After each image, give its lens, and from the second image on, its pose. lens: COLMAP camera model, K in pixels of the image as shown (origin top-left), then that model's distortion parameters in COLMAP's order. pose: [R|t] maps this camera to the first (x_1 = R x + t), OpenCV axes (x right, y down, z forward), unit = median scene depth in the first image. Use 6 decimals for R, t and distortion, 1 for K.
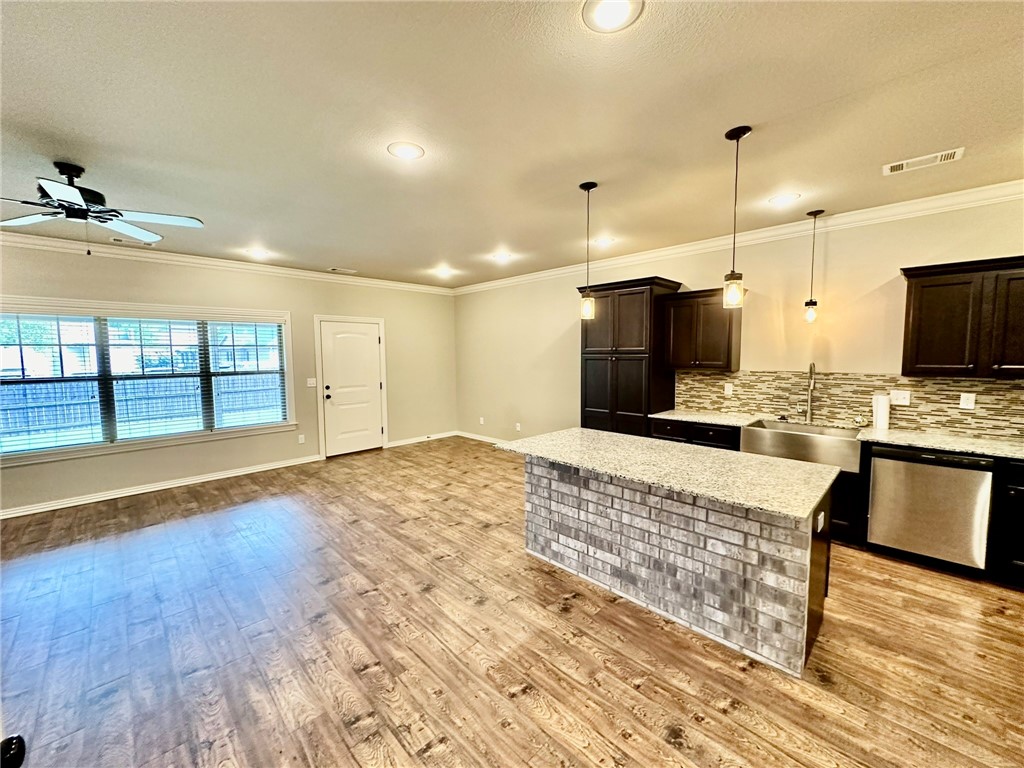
lens RADIAL K [[406.8, 0, 512.4], [0, 406.8, 385.1], [0, 0, 1]] dist [-0.004181, 0.000662]
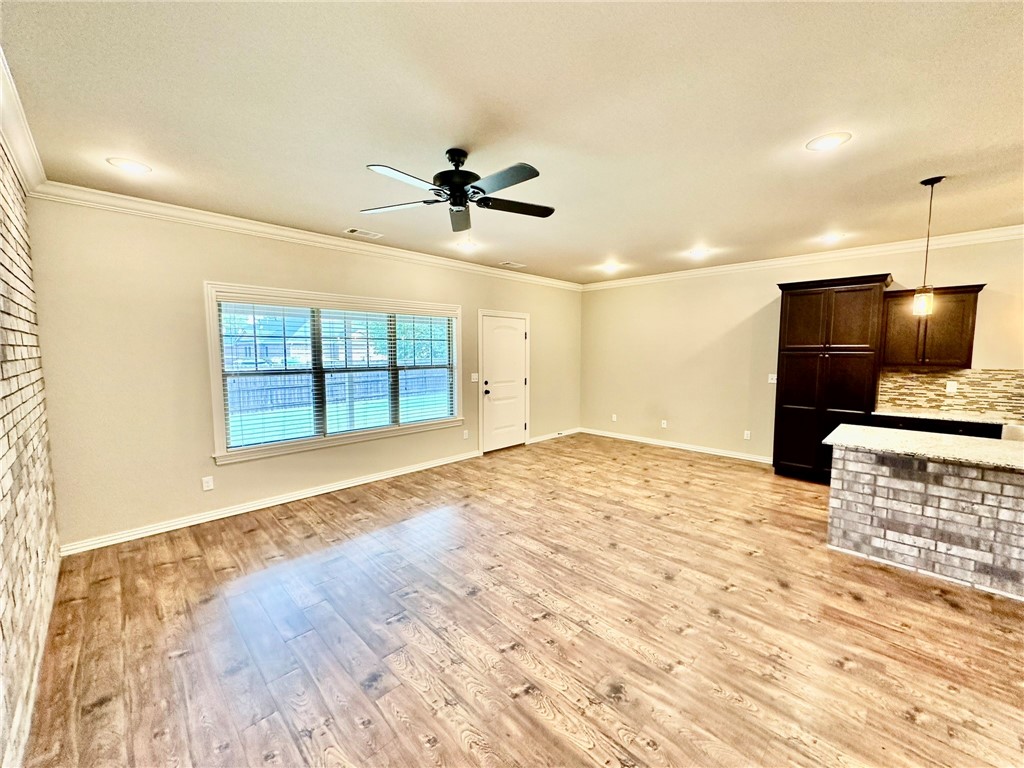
lens RADIAL K [[406.8, 0, 511.7], [0, 406.8, 380.3], [0, 0, 1]] dist [-0.004181, 0.000662]
pose [[0.999964, 0.008102, 0.002345, -0.588412], [-0.008084, 0.999938, -0.007600, 0.009991], [-0.002407, 0.007581, 0.999968, 0.005172]]
